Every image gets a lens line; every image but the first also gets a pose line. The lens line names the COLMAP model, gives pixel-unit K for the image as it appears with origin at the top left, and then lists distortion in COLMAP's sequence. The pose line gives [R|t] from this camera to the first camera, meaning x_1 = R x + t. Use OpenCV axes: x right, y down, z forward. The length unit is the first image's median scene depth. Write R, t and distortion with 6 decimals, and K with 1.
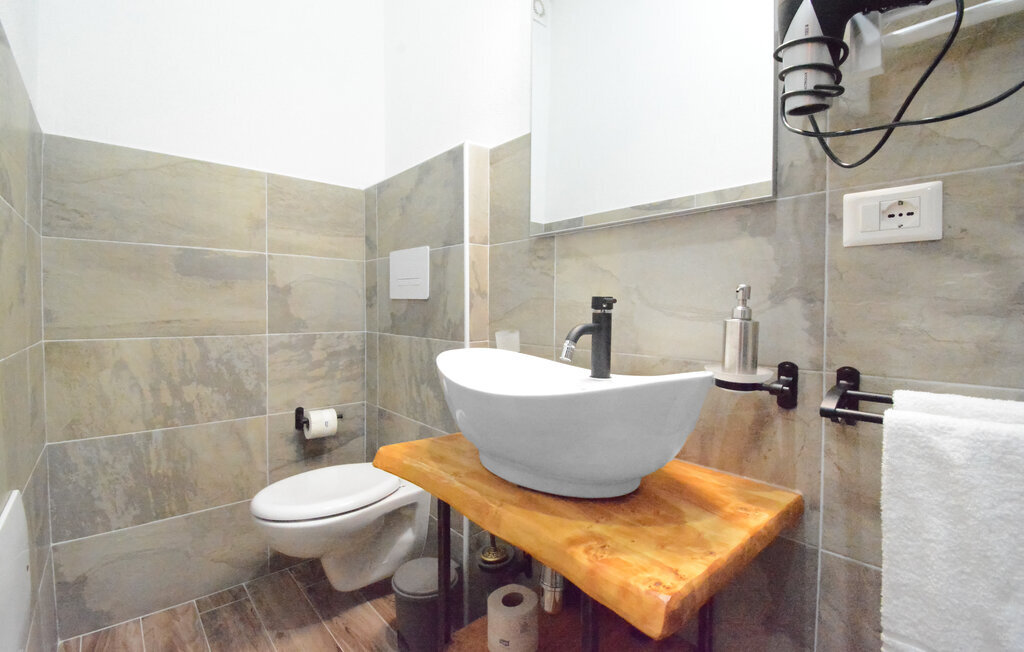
lens RADIAL K [[457.9, 0, 498.3], [0, 457.9, 299.1], [0, 0, 1]] dist [0.001426, -0.013338]
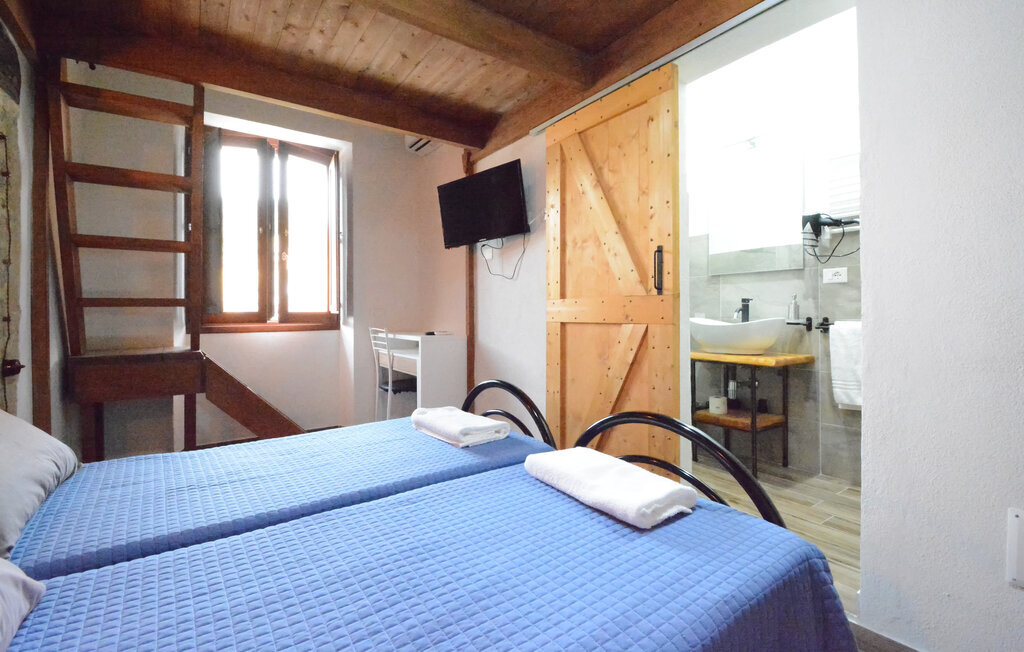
lens RADIAL K [[457.9, 0, 498.3], [0, 457.9, 299.1], [0, 0, 1]] dist [0.001426, -0.013338]
pose [[0.991539, -0.010951, -0.129347, -1.223553], [0.009264, 0.999864, -0.013633, 0.030994], [0.129479, 0.012319, 0.991506, -2.686015]]
